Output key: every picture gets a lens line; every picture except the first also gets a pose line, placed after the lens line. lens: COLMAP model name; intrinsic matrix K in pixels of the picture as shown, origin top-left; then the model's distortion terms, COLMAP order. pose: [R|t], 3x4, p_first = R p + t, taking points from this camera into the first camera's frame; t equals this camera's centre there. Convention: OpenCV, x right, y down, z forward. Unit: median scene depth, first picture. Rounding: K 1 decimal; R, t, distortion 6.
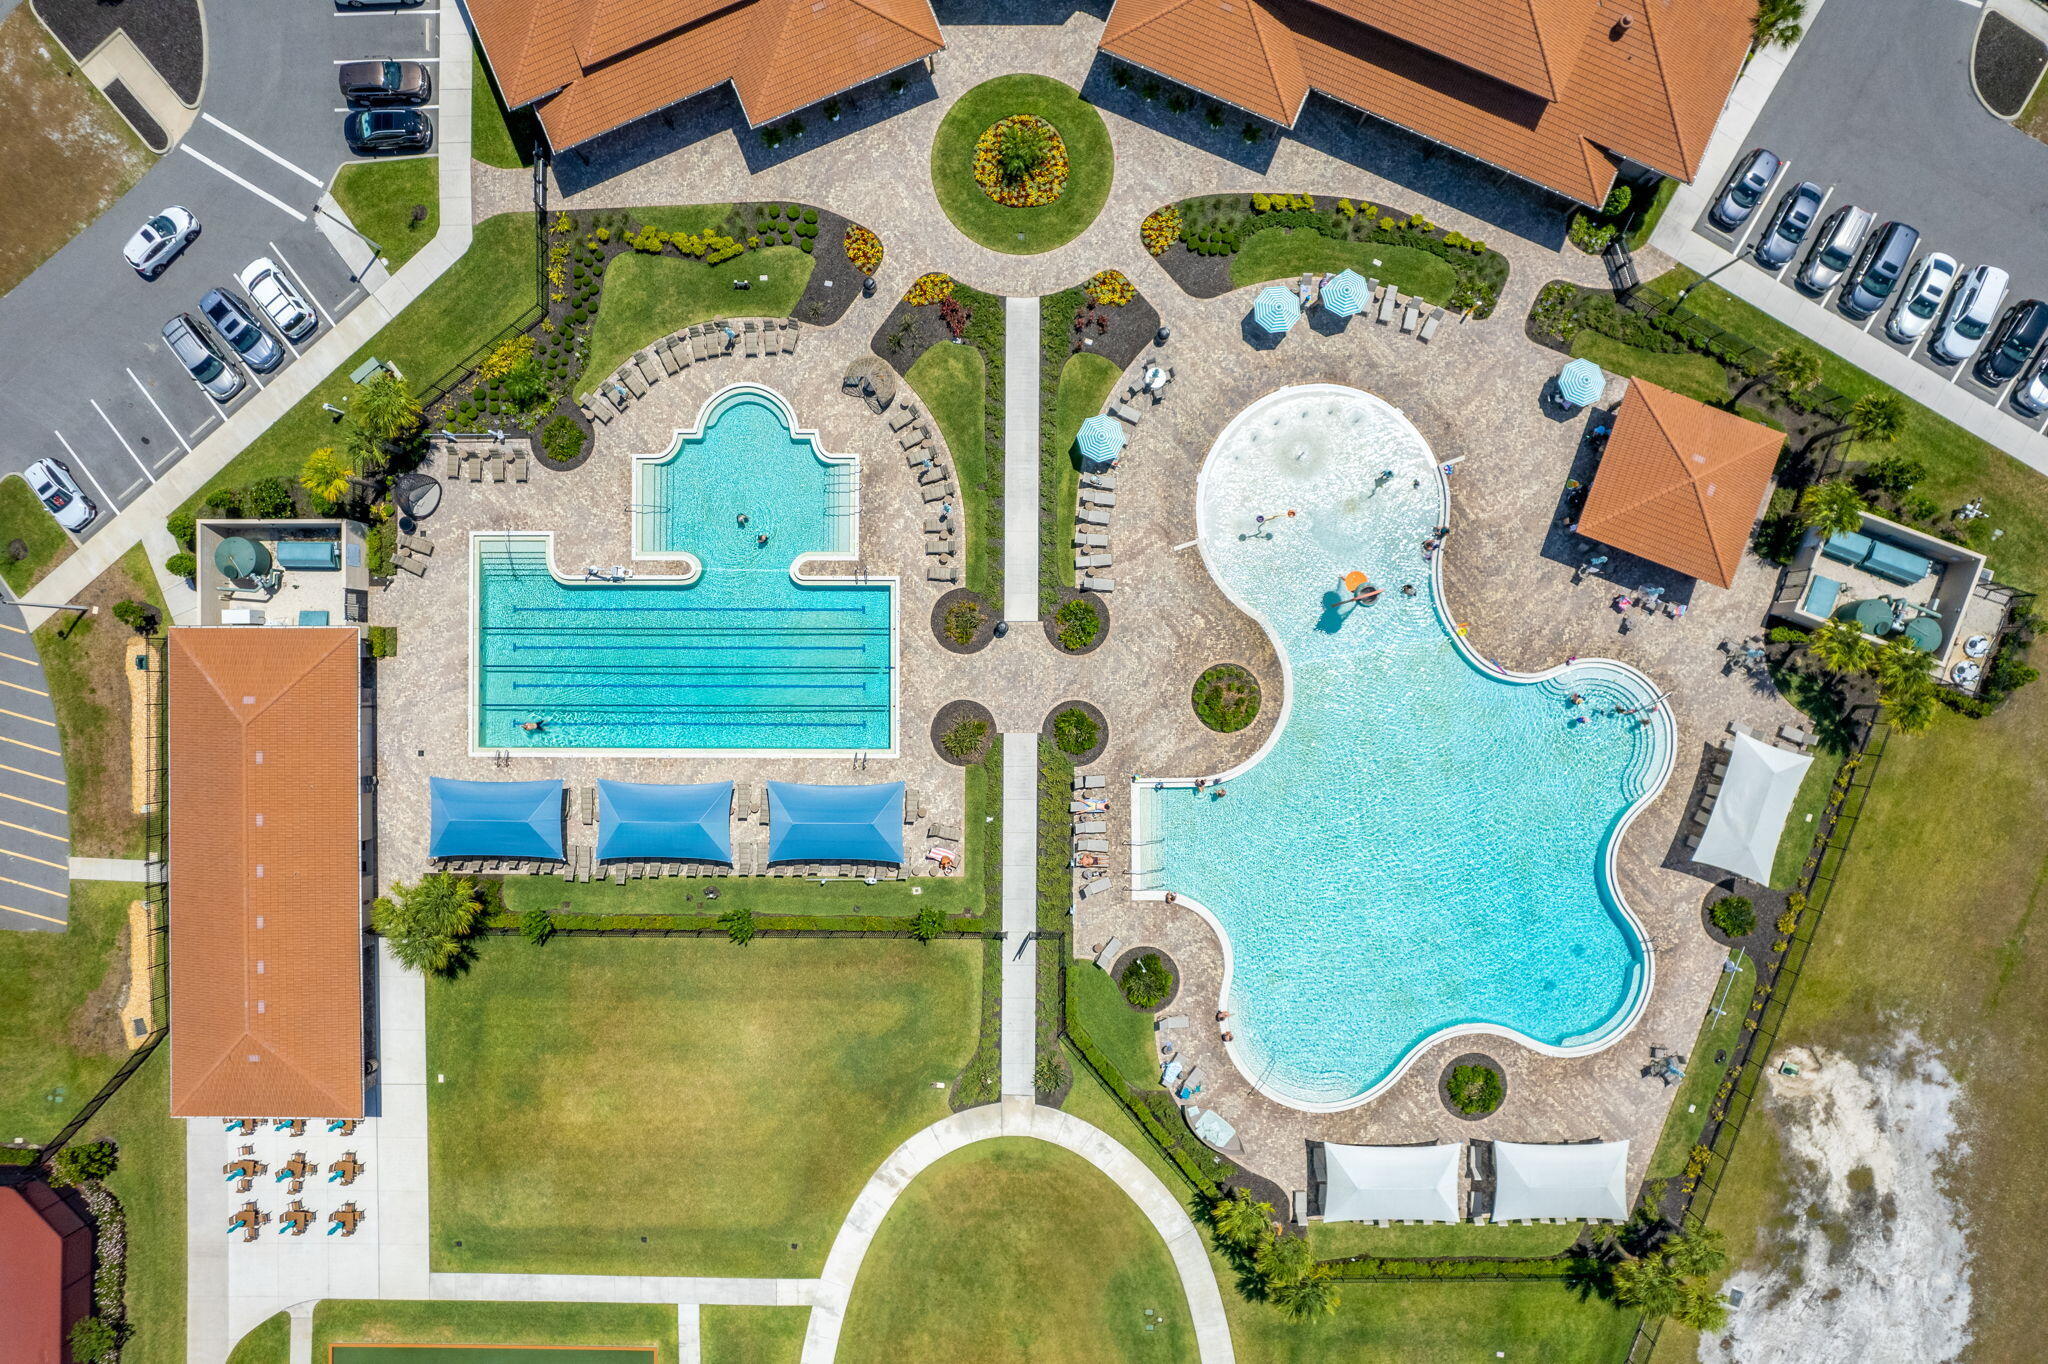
lens RADIAL K [[930.3, 0, 1016.9], [0, 930.3, 672.2], [0, 0, 1]] dist [-0.011888, 0.007120]
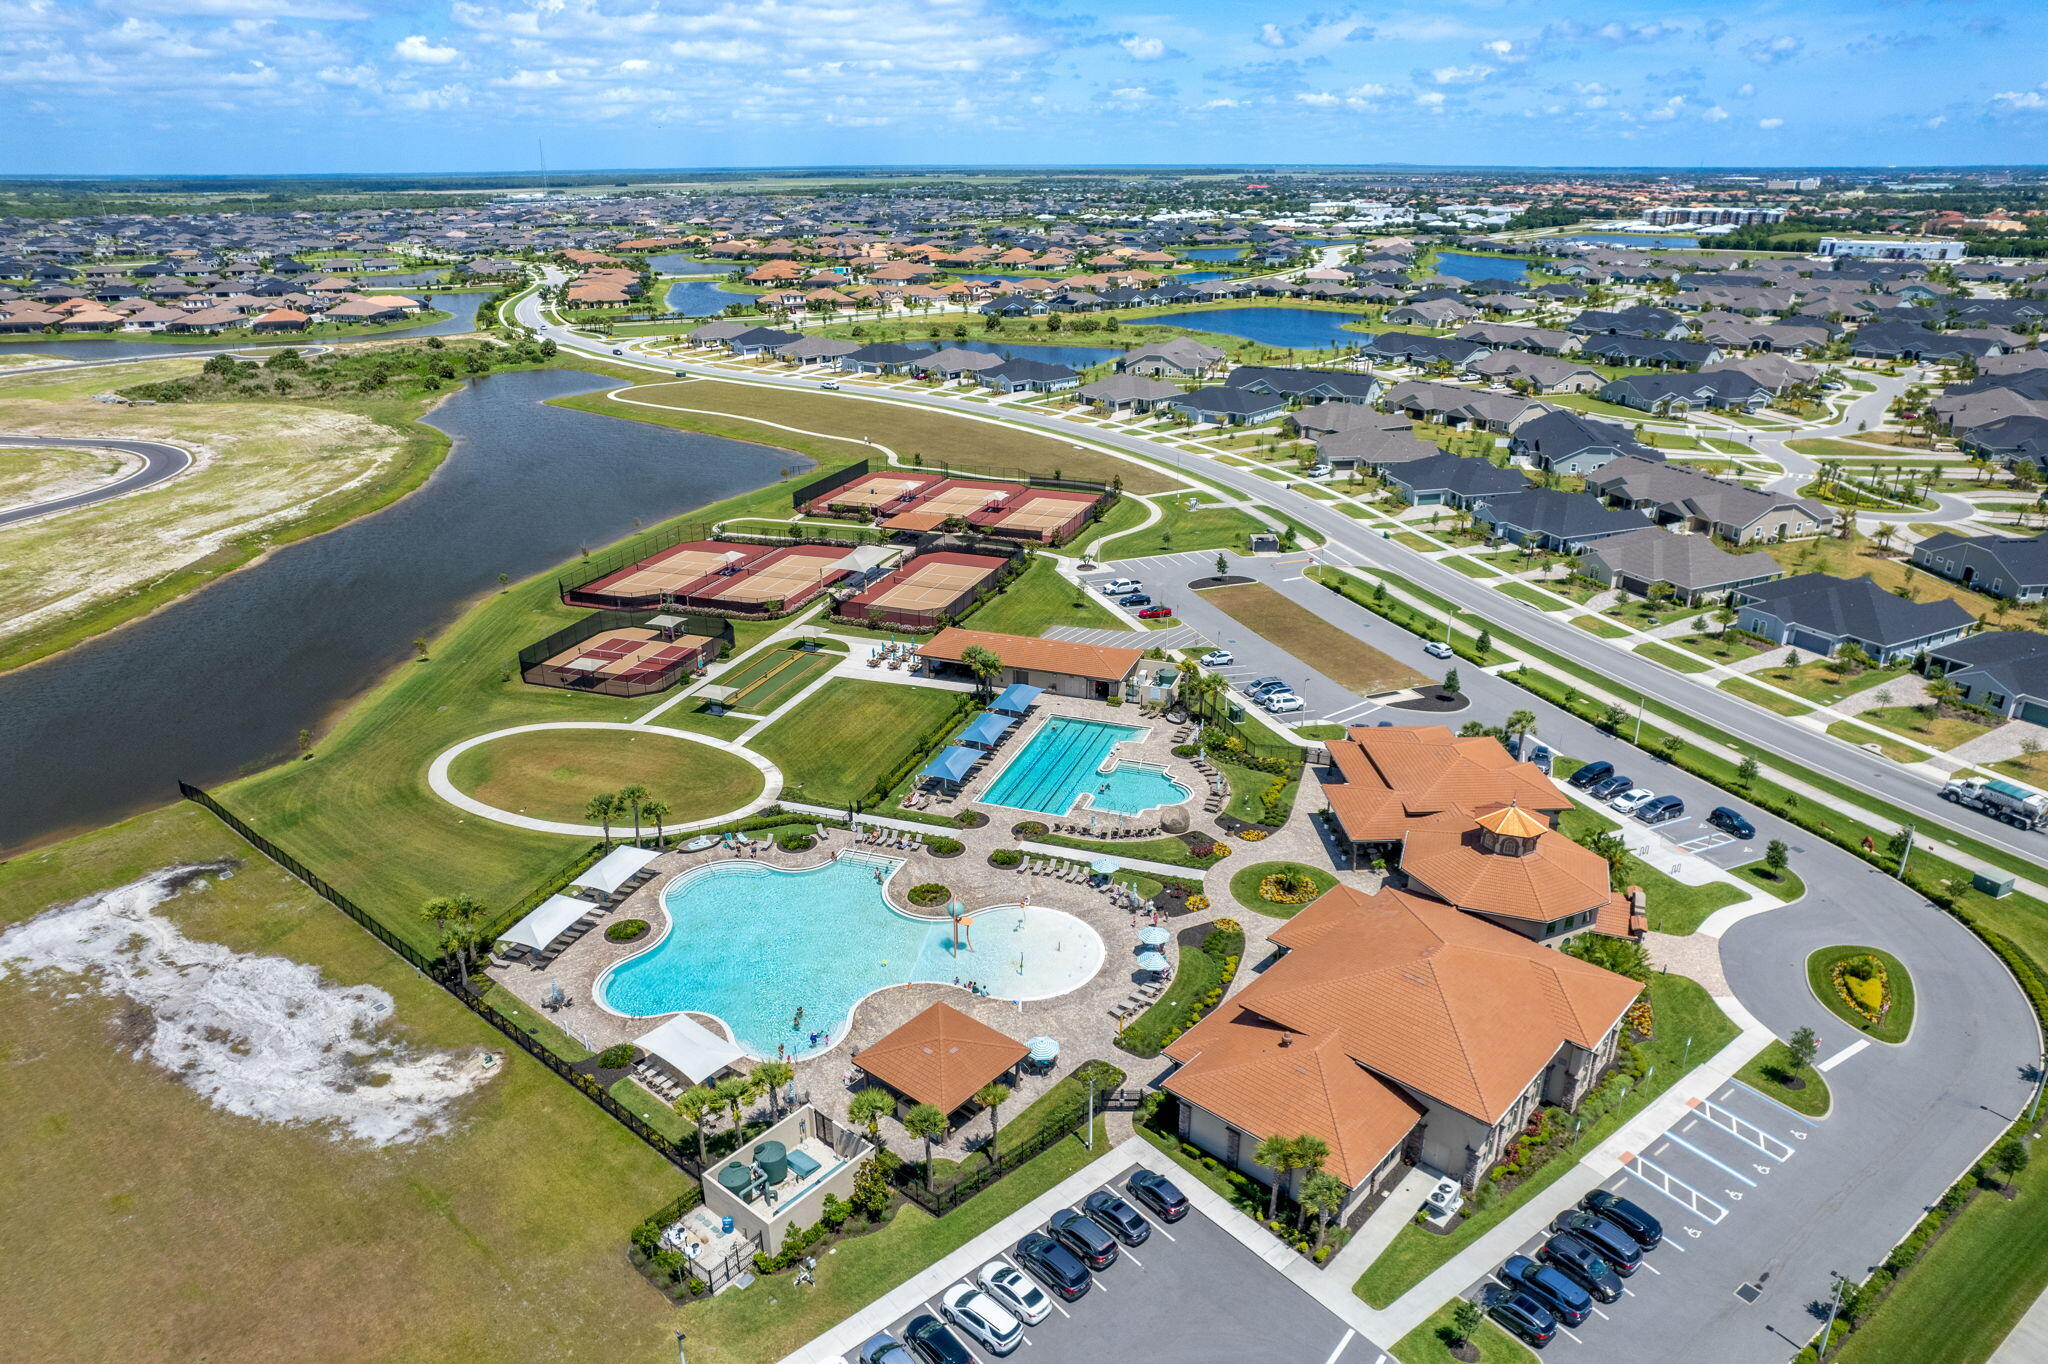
lens RADIAL K [[930.3, 0, 1016.9], [0, 930.3, 672.2], [0, 0, 1]] dist [-0.011888, 0.007120]
pose [[-0.342453, 0.454356, -0.822366, 1.242978], [-0.939533, -0.167223, 0.298853, -0.498927], [-0.001733, 0.874984, 0.484149, -0.098668]]
